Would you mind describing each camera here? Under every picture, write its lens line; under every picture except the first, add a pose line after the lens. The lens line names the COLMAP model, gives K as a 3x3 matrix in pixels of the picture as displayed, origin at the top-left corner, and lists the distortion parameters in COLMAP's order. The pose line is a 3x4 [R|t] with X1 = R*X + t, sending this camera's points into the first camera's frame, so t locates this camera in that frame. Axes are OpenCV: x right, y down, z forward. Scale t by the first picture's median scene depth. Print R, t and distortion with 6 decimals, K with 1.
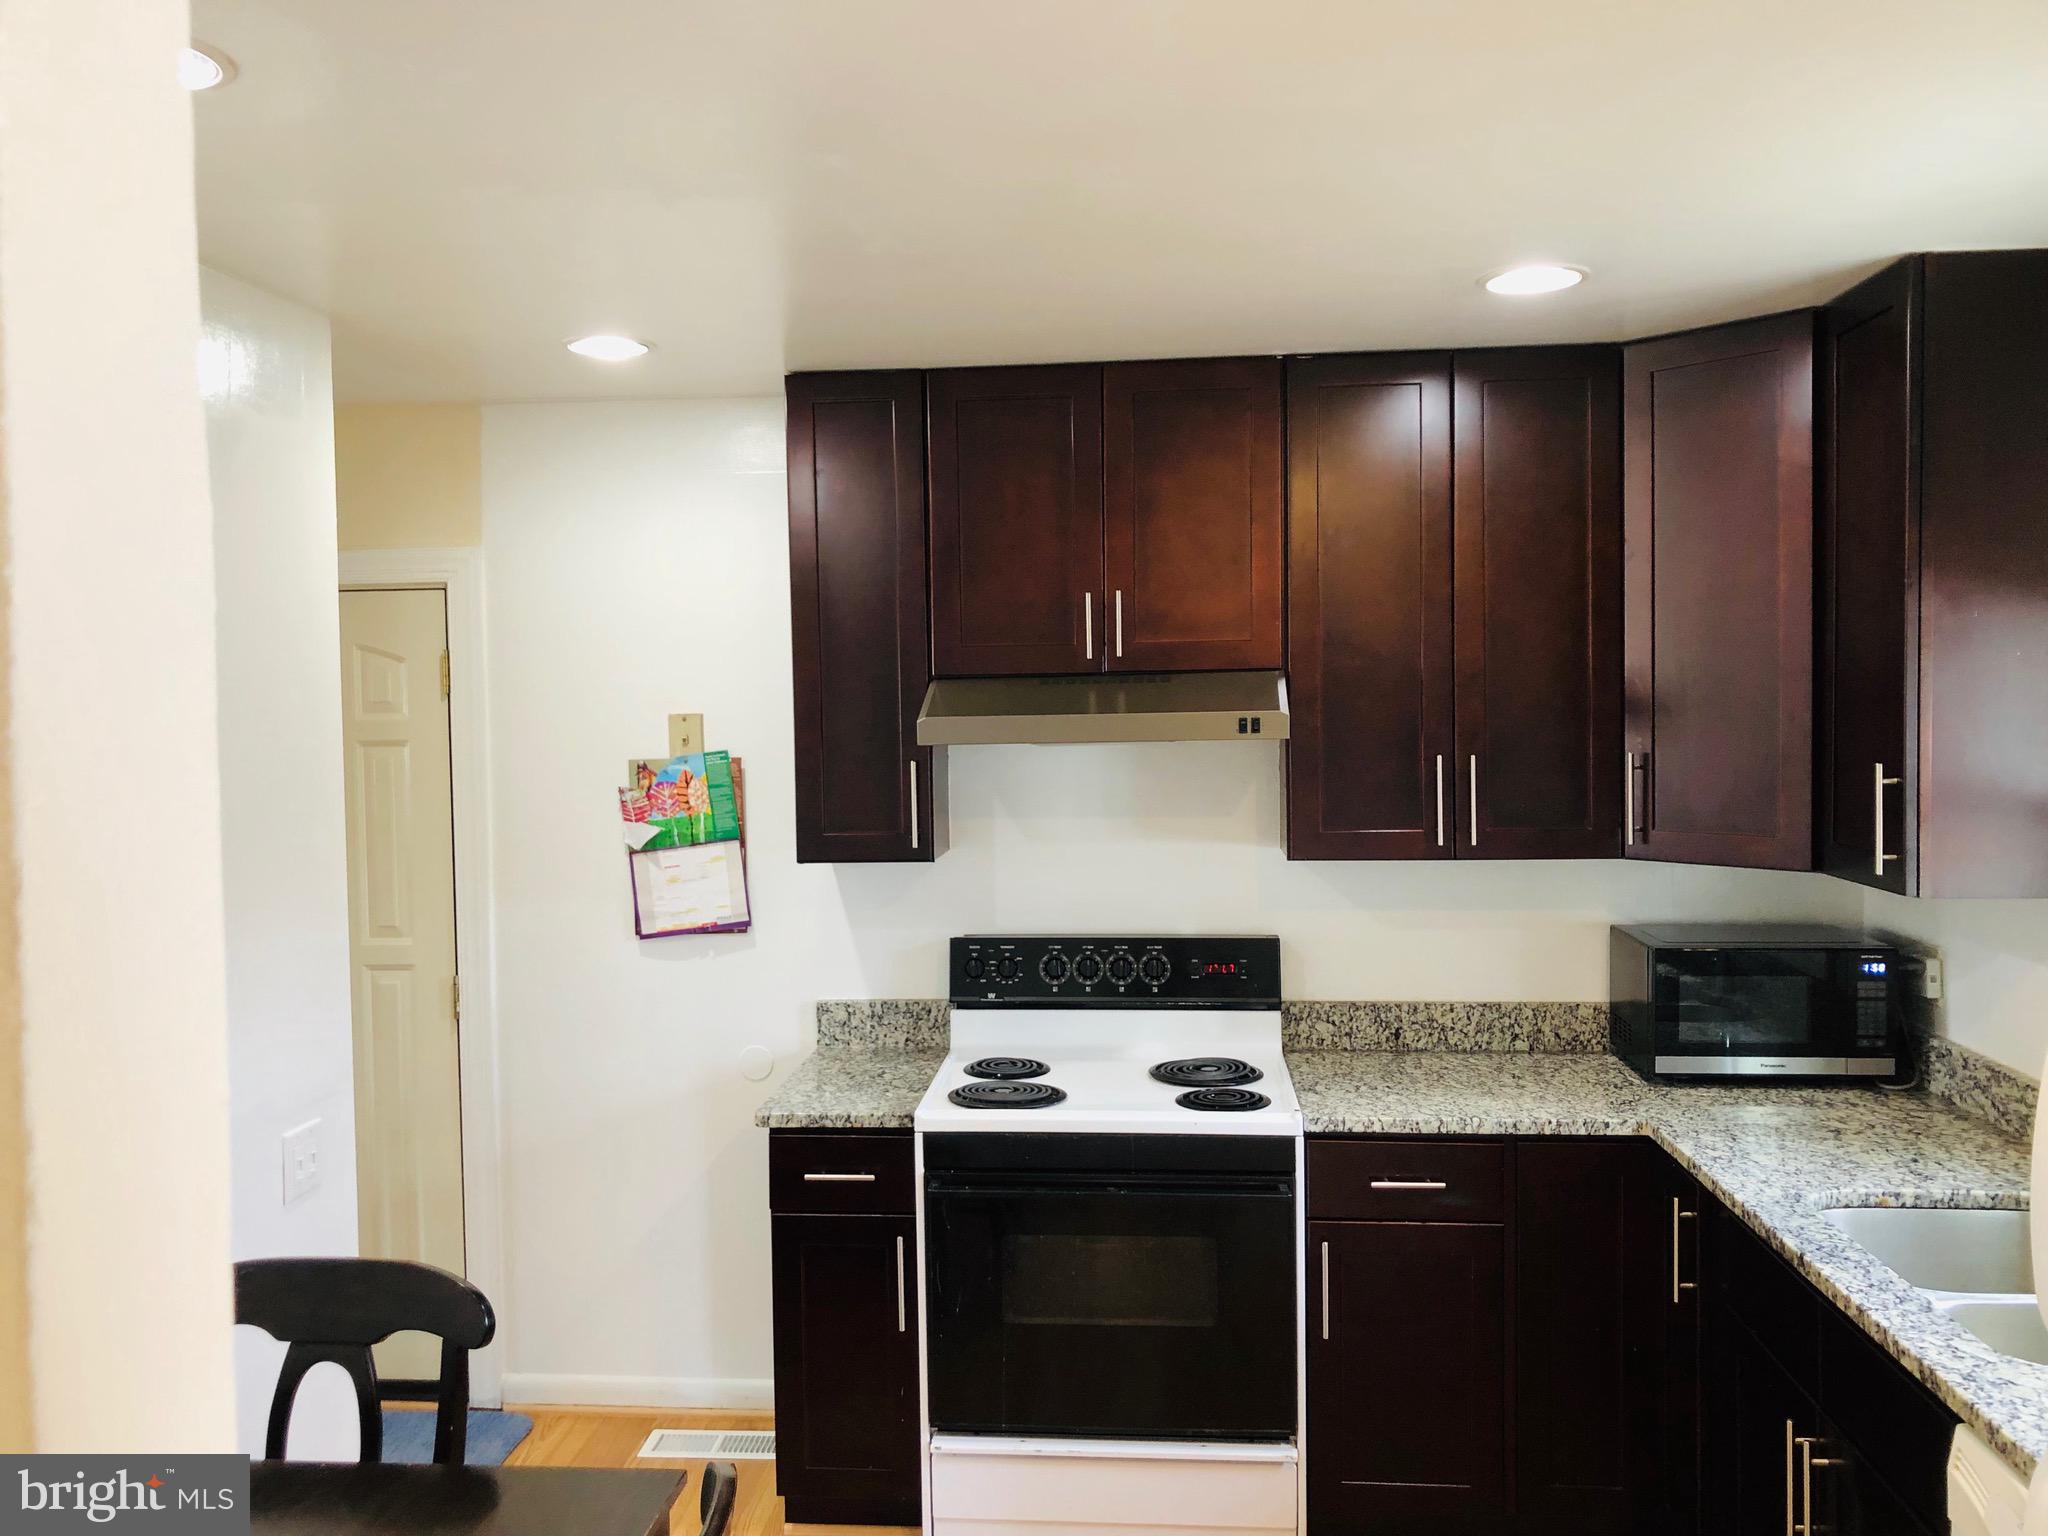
lens RADIAL K [[1689.5, 0, 1024.0], [0, 1689.5, 768.0], [0, 0, 1]] dist [0.003732, 0.002453]
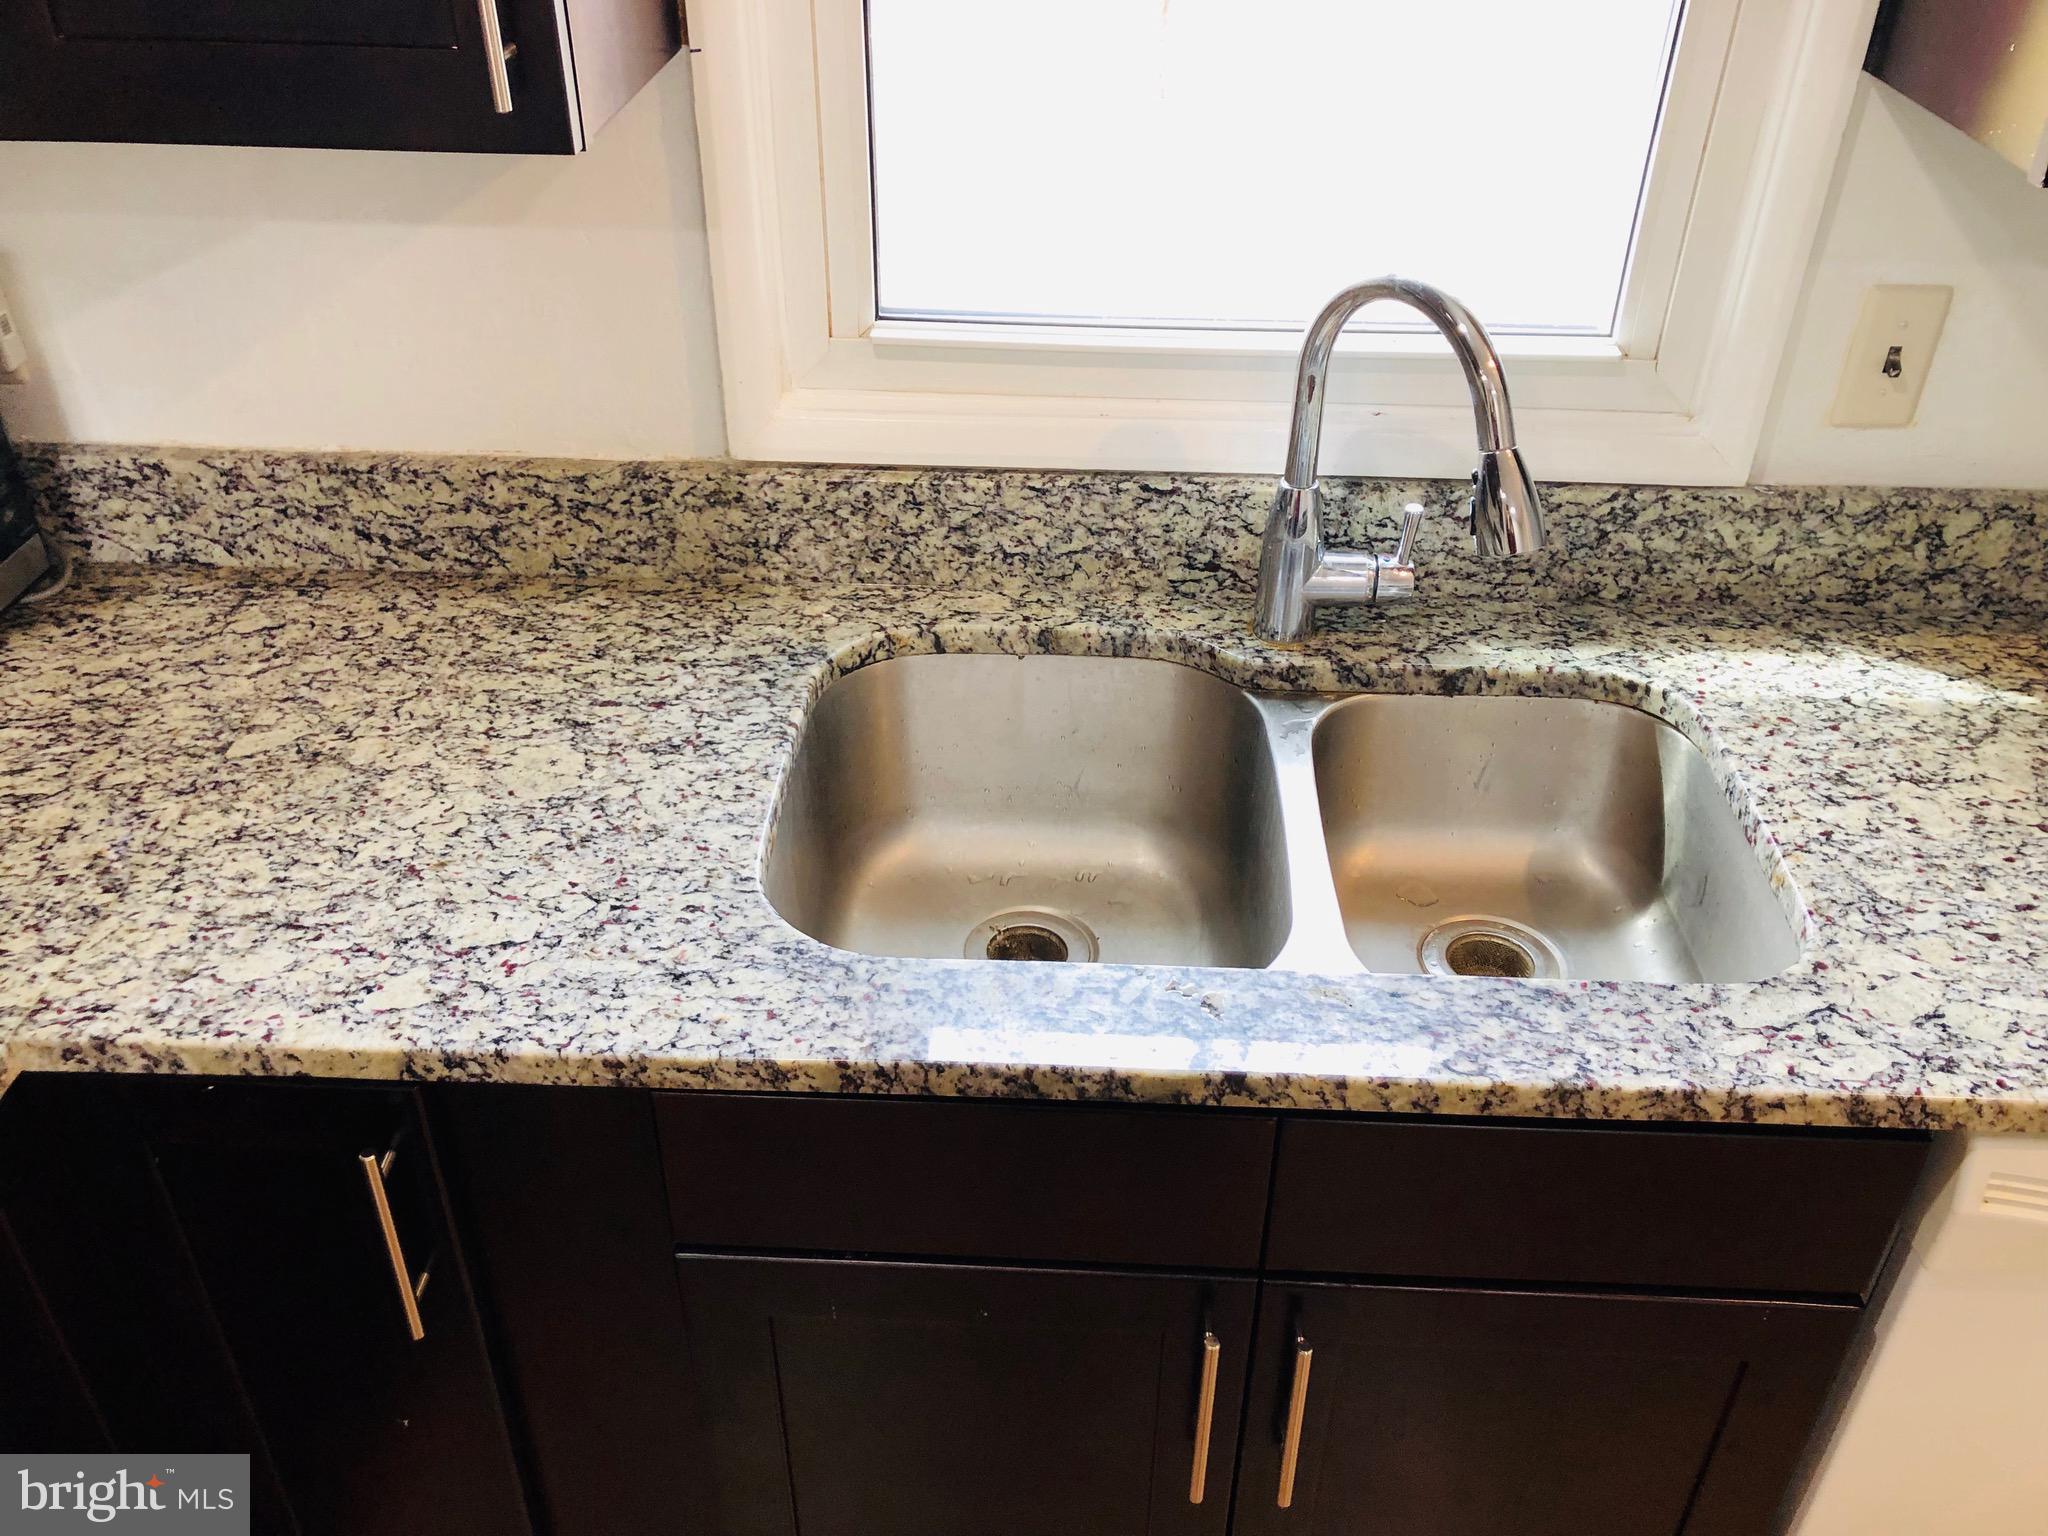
lens RADIAL K [[1689.5, 0, 1024.0], [0, 1689.5, 768.0], [0, 0, 1]] dist [0.003732, 0.002453]
pose [[-0.048760, -0.561311, 0.826167, 0.118077], [0.031326, 0.825885, 0.562968, -0.018114], [-0.998319, 0.053331, -0.022686, 0.841481]]
